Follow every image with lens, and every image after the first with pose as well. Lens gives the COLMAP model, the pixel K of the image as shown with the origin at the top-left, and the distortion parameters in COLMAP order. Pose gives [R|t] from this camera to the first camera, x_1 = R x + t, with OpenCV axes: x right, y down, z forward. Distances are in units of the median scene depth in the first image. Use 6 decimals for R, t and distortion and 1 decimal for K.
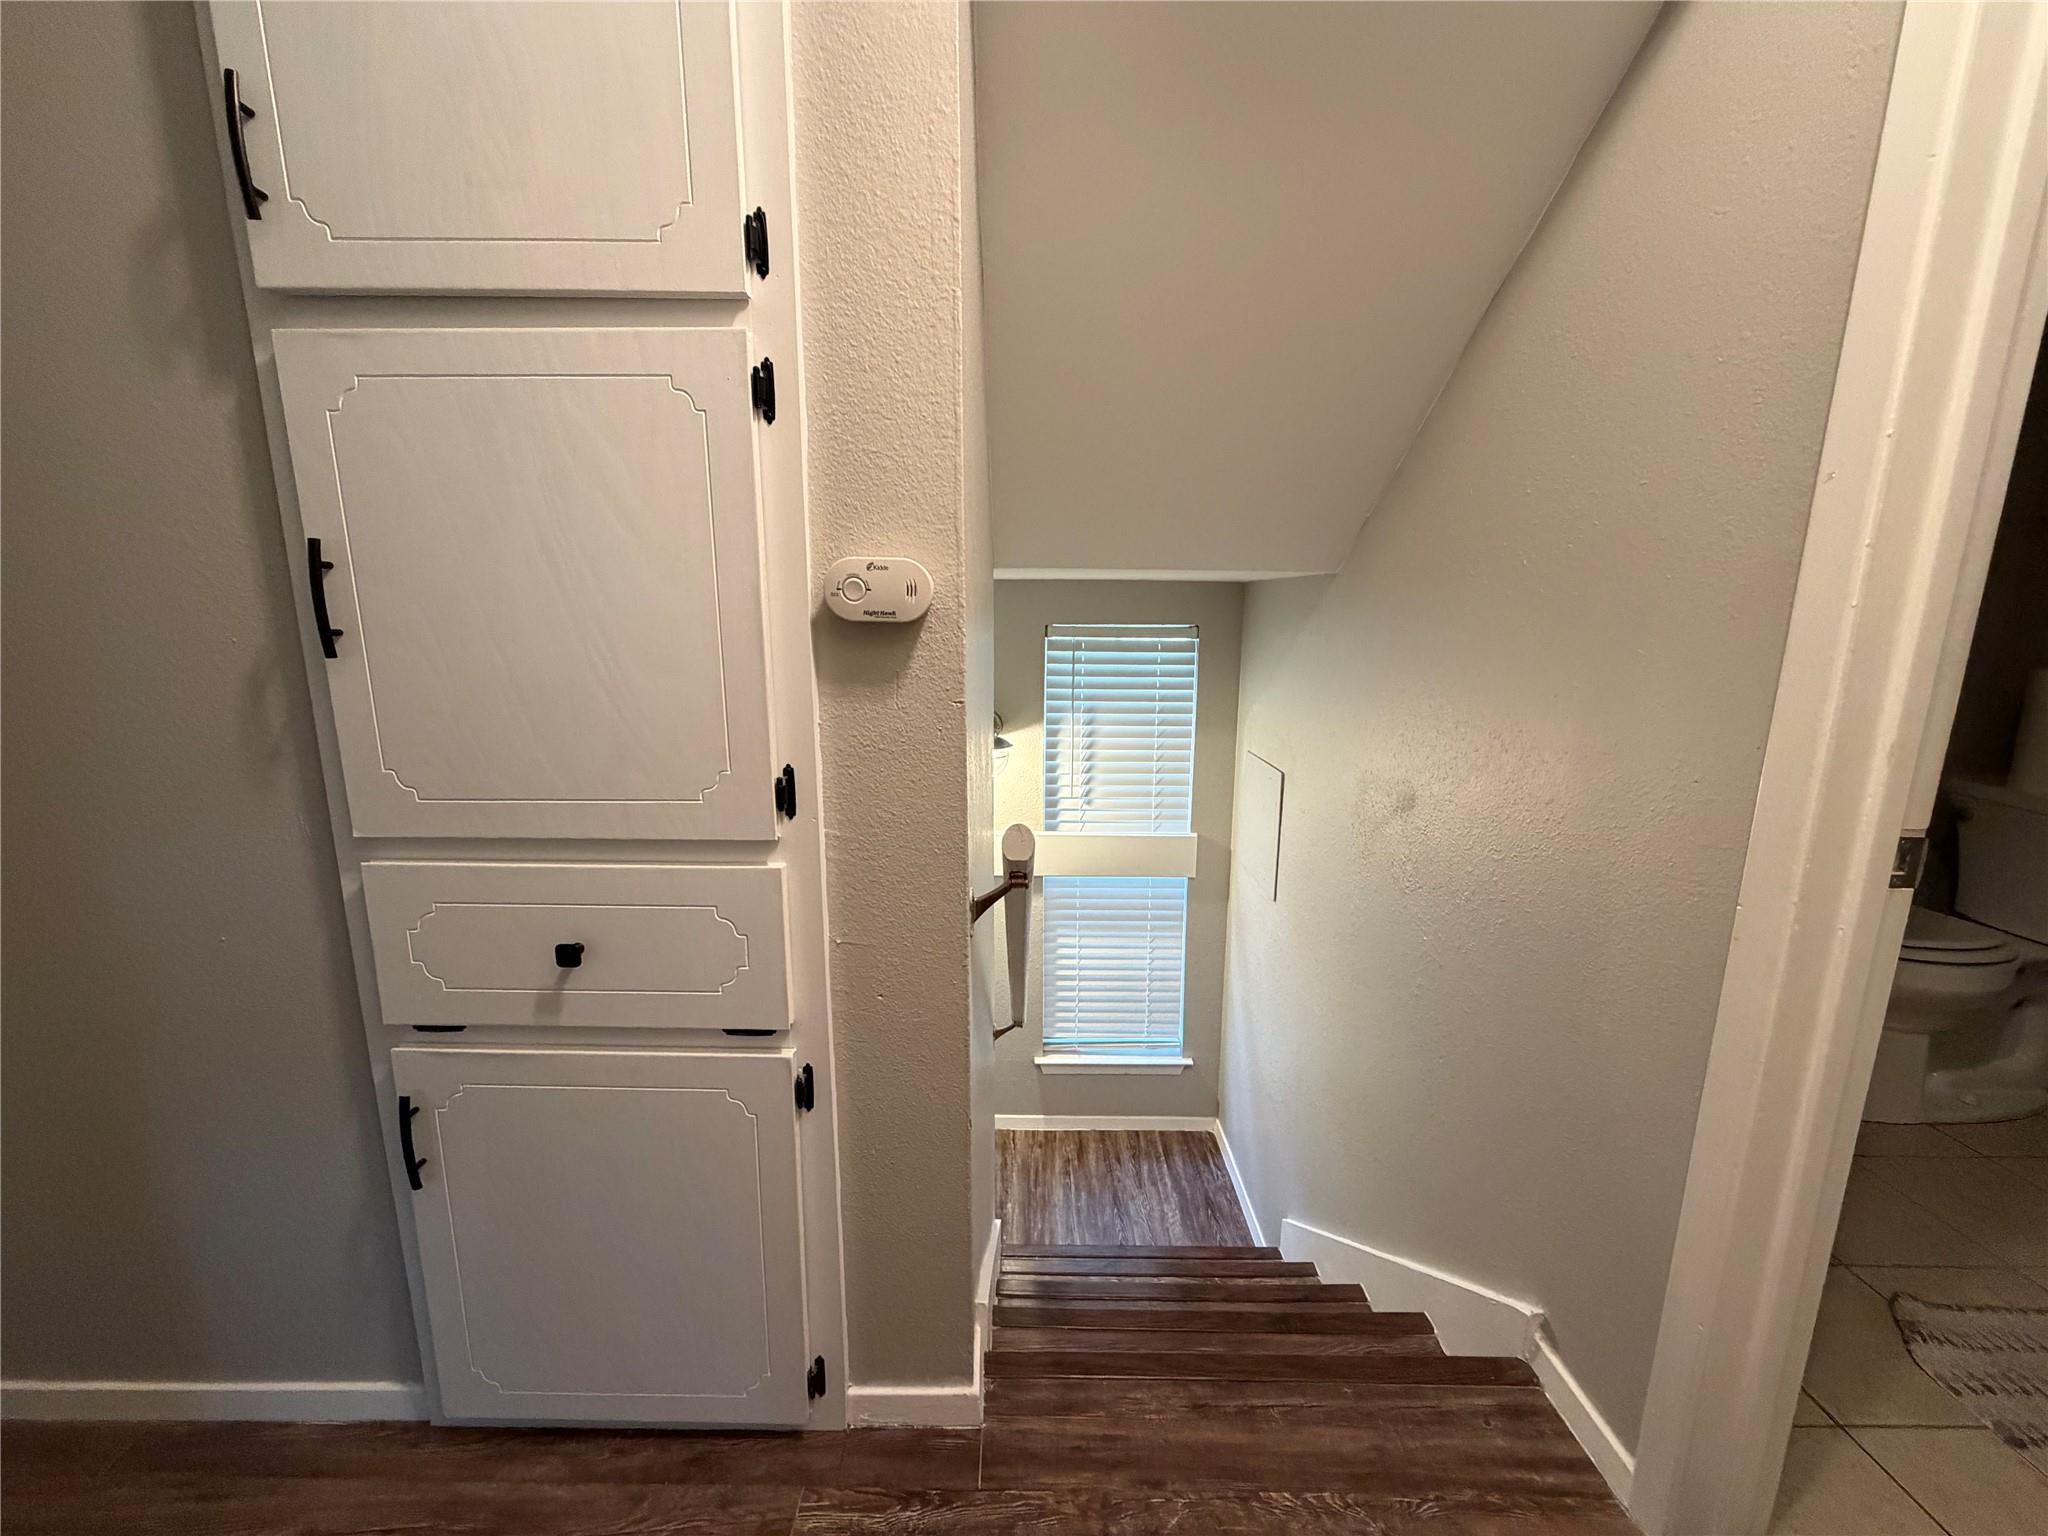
lens RADIAL K [[819.7, 0, 1027.7], [0, 819.7, 761.1], [0, 0, 1]] dist [-0.001241, 0.000693]
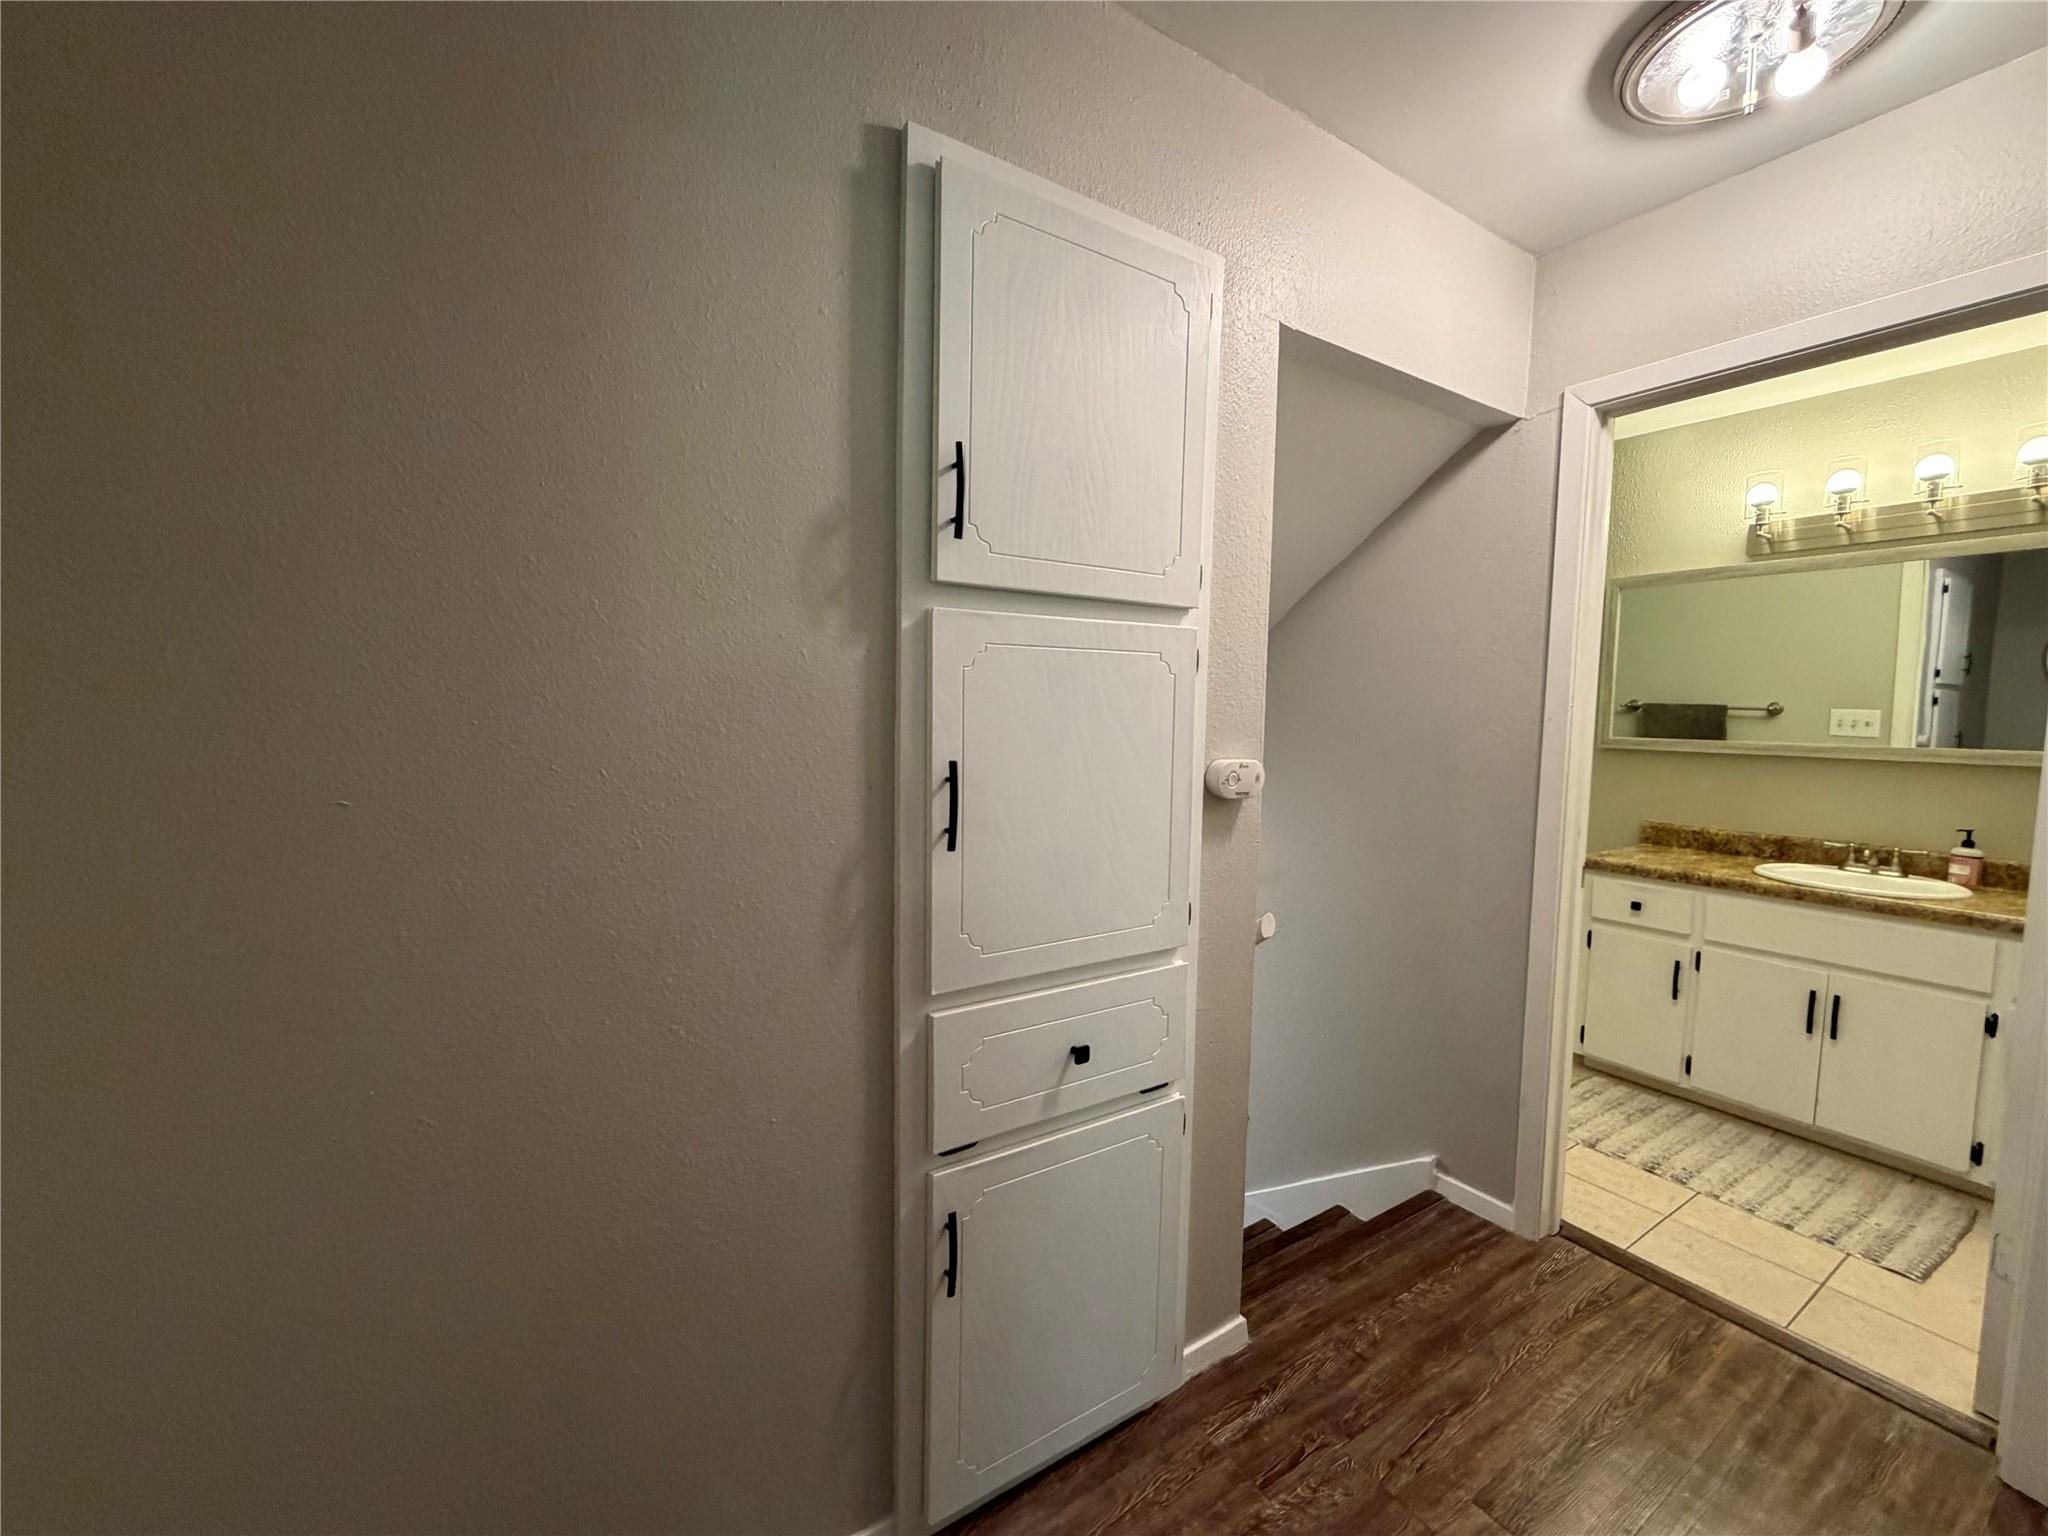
lens RADIAL K [[819.7, 0, 1037.1], [0, 819.7, 759.3], [0, 0, 1]] dist [-0.001241, 0.000693]
pose [[0.835010, -0.027886, 0.549528, -1.206979], [0.090535, 0.992066, -0.087227, -0.120603], [-0.542735, 0.122587, 0.830910, -0.127349]]
